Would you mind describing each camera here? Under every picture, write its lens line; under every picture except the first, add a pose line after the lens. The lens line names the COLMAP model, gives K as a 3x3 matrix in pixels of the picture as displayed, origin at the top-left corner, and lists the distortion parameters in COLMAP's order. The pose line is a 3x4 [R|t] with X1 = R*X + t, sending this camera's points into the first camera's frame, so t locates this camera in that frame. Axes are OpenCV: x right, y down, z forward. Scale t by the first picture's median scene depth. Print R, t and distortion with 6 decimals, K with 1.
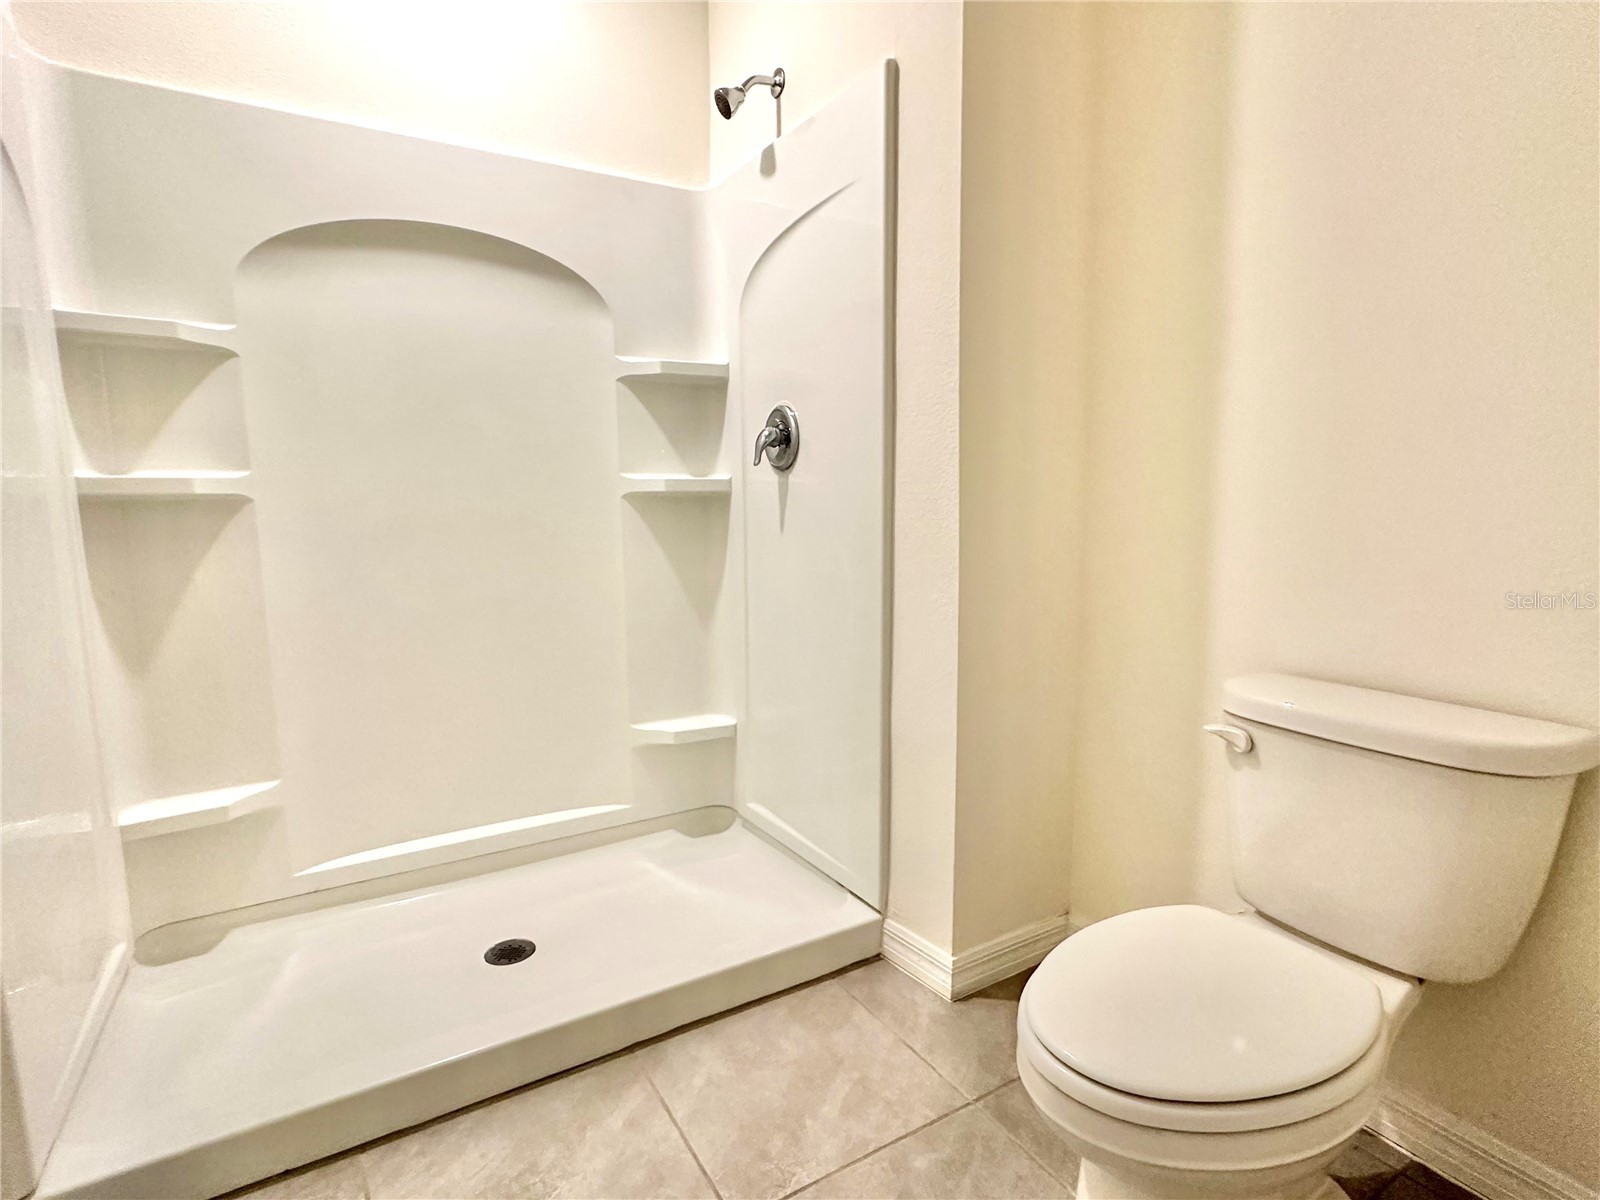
lens RADIAL K [[818.9, 0, 800.0], [0, 818.9, 600.0], [0, 0, 1]] dist [-0.006003, -0.000524]
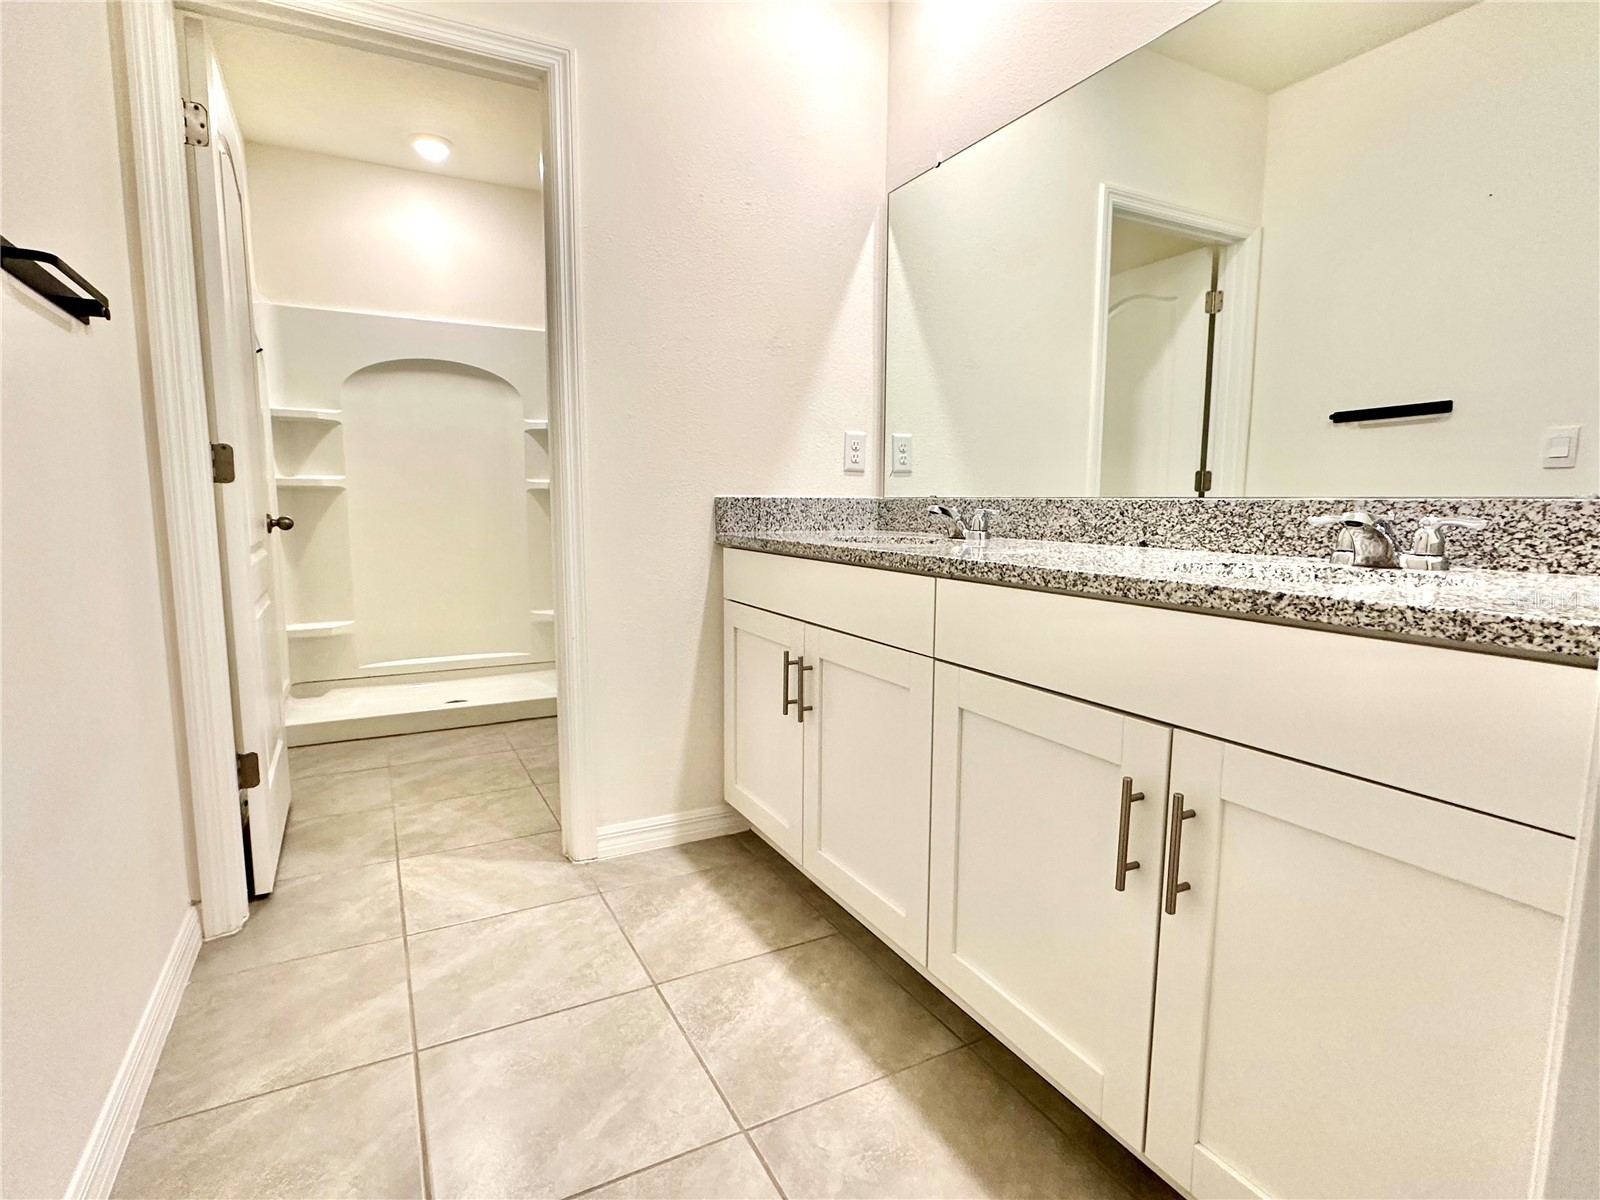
lens RADIAL K [[818.9, 0, 800.0], [0, 818.9, 600.0], [0, 0, 1]] dist [-0.006003, -0.000524]
pose [[0.992209, 0.023088, -0.122423, 0.828962], [-0.024527, 0.999647, -0.010259, 0.169308], [0.122143, 0.013182, 0.992425, -1.051122]]
